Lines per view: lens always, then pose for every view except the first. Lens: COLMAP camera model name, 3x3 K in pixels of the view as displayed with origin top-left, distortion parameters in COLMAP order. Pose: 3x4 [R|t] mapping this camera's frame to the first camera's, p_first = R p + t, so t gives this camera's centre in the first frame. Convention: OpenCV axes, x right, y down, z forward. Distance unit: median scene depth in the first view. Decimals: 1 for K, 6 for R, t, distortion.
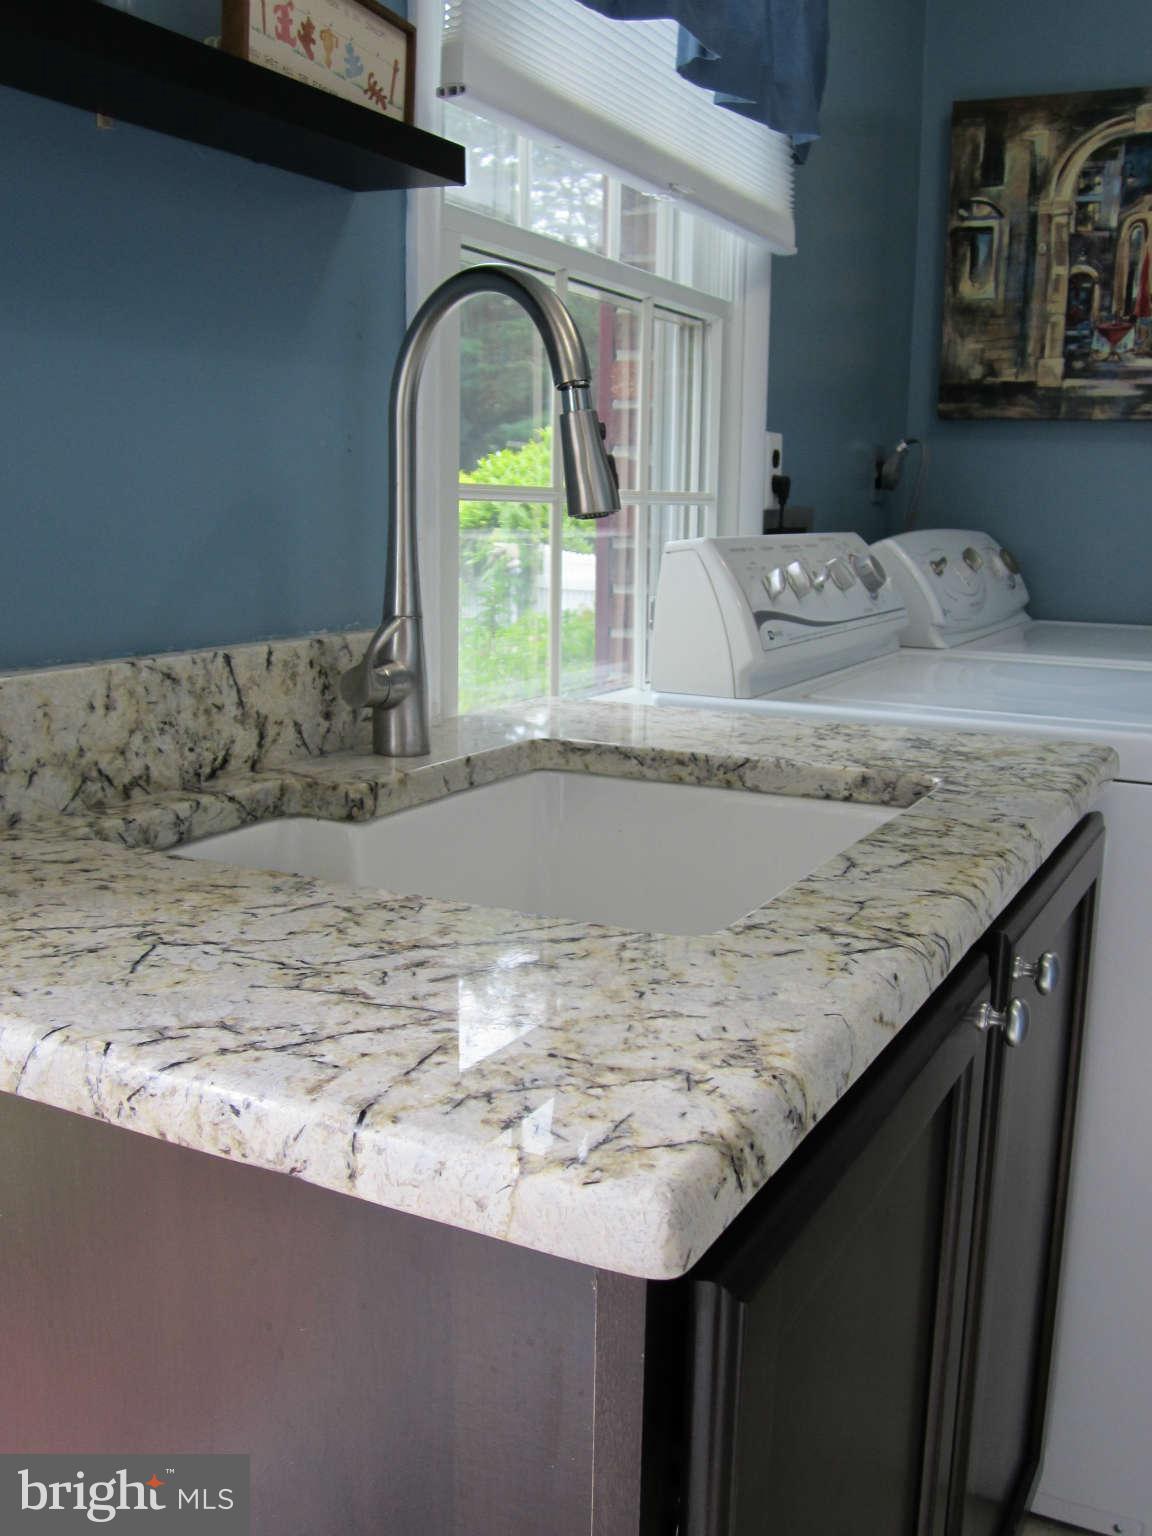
lens RADIAL K [[1360.1, 0, 581.1], [0, 1360.1, 766.0], [0, 0, 1]] dist [-0.081175, 0.009115]
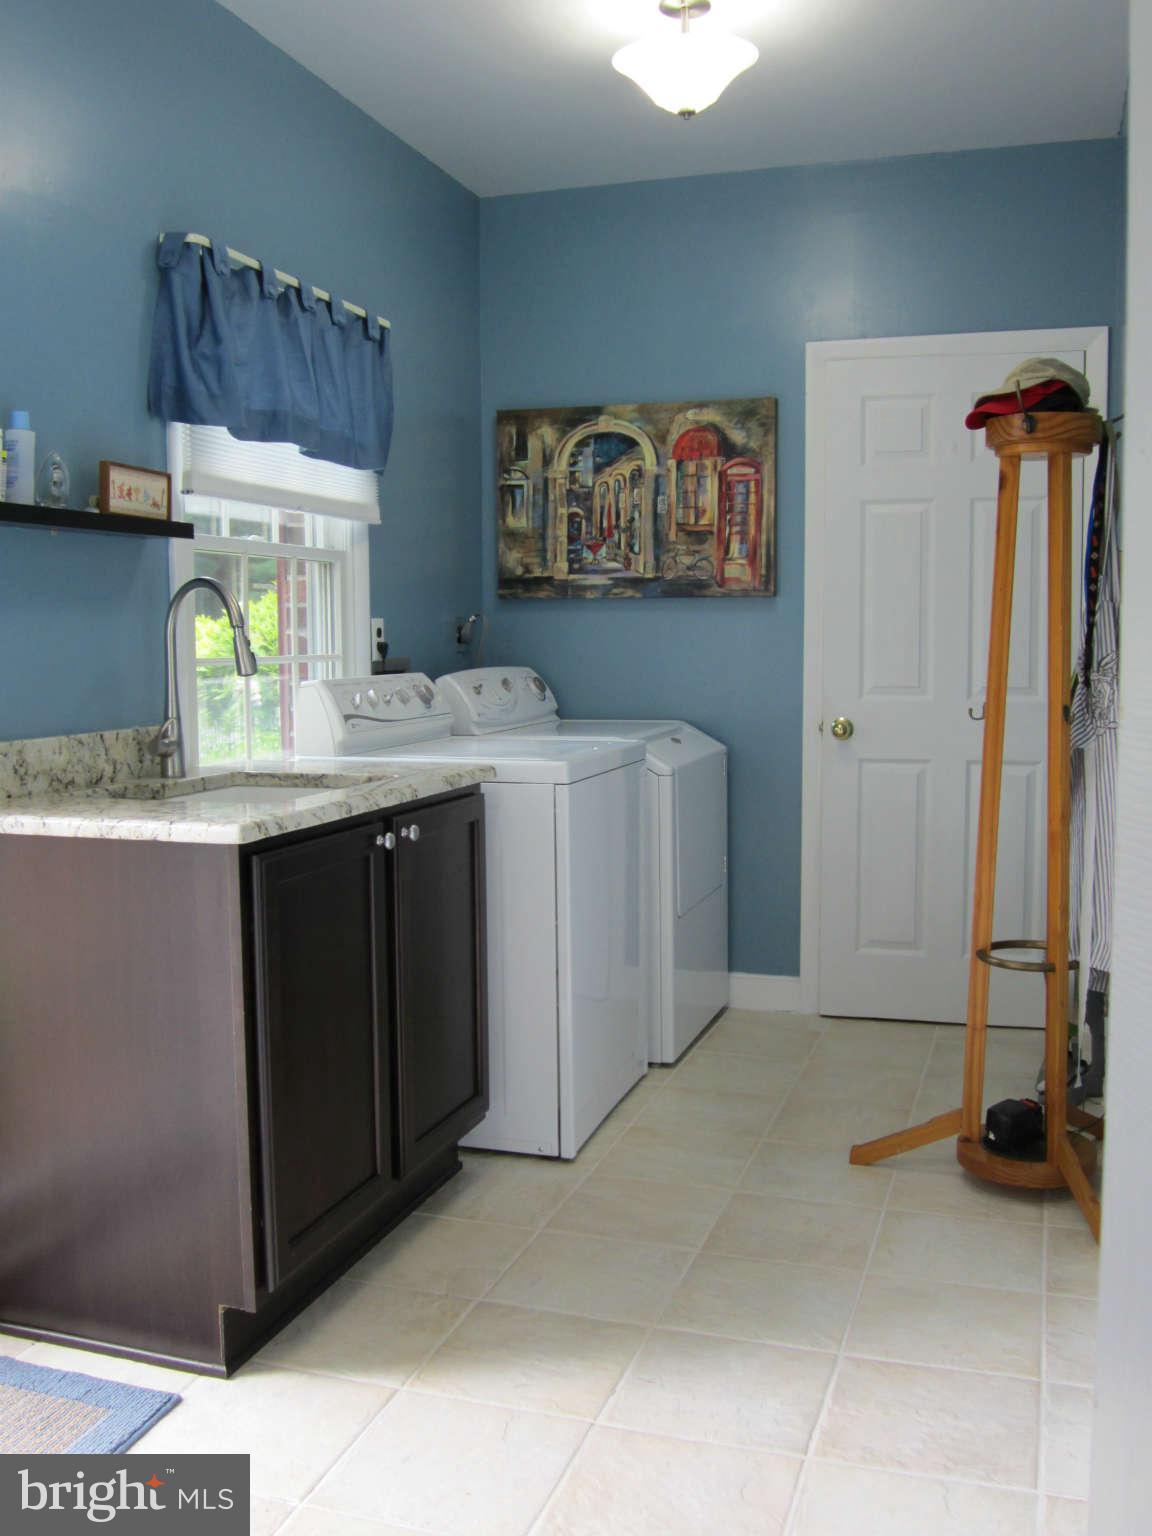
lens RADIAL K [[1360.1, 0, 567.7], [0, 1360.1, 761.3], [0, 0, 1]] dist [-0.081175, 0.009115]
pose [[0.985315, -0.038381, 0.166379, 0.091682], [0.054423, 0.994182, -0.092958, 0.132241], [-0.161844, 0.100647, 0.981670, -0.849396]]
